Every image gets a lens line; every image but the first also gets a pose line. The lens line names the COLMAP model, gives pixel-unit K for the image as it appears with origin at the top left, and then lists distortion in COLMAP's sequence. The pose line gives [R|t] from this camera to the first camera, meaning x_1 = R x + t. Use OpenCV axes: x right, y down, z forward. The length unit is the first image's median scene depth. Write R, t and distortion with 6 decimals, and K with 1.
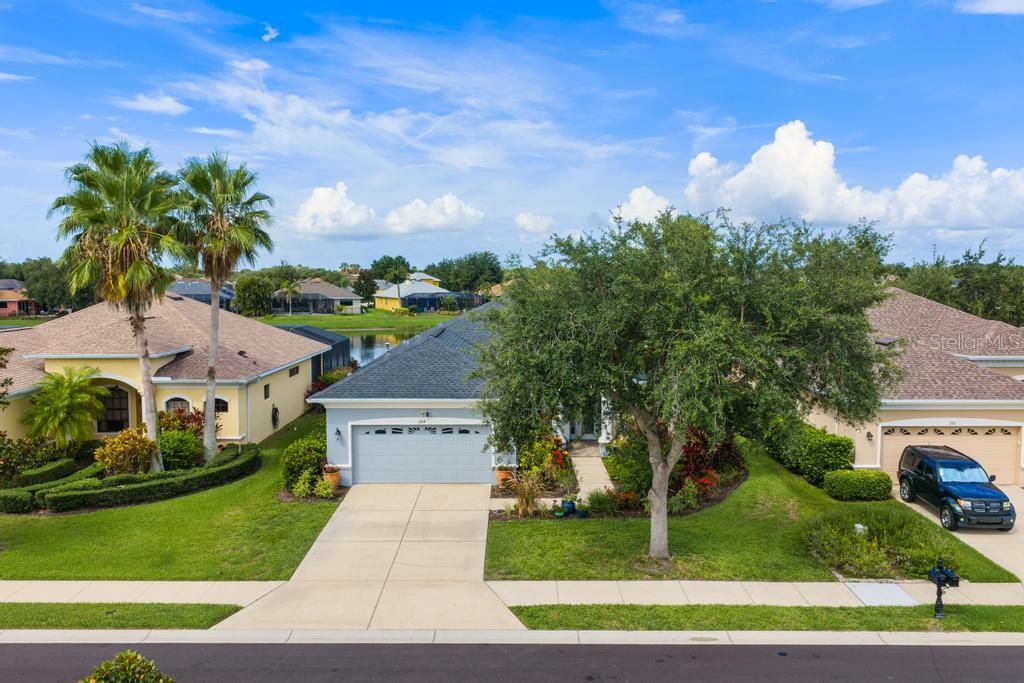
lens RADIAL K [[850.8, 0, 512.0], [0, 850.8, 341.5], [0, 0, 1]] dist [-0.009038, -0.003466]
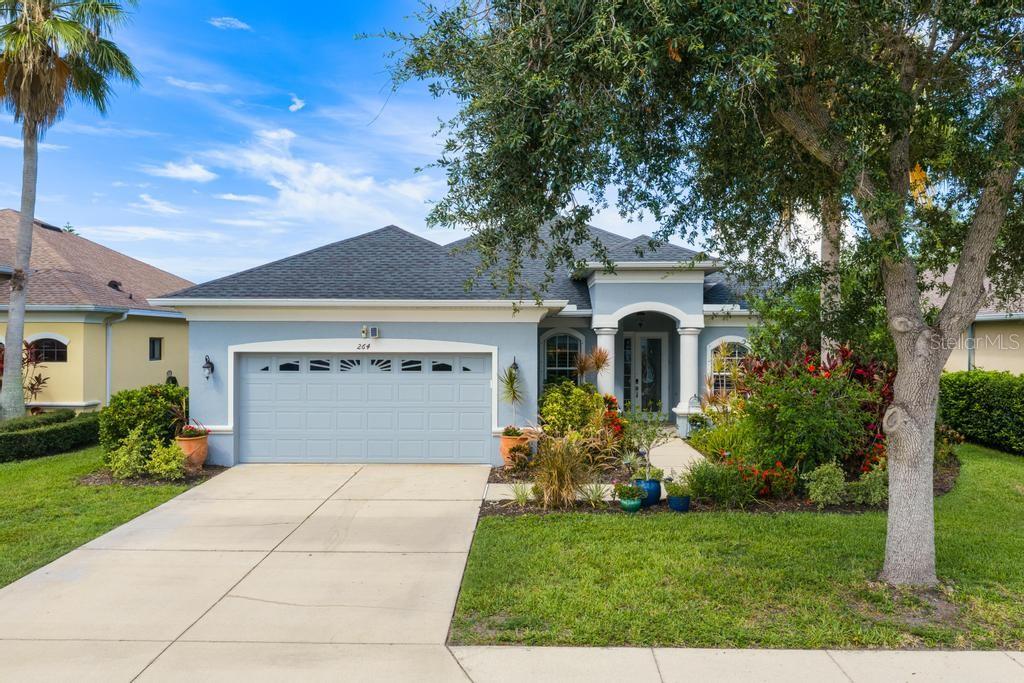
lens RADIAL K [[803.4, 0, 508.5], [0, 803.4, 364.6], [0, 0, 1]] dist [-0.004039, -0.005147]
pose [[0.999584, 0.002394, -0.028739, 0.001191], [-0.004326, 0.997721, -0.067334, 0.140702], [0.028512, 0.067431, 0.997316, 0.495446]]
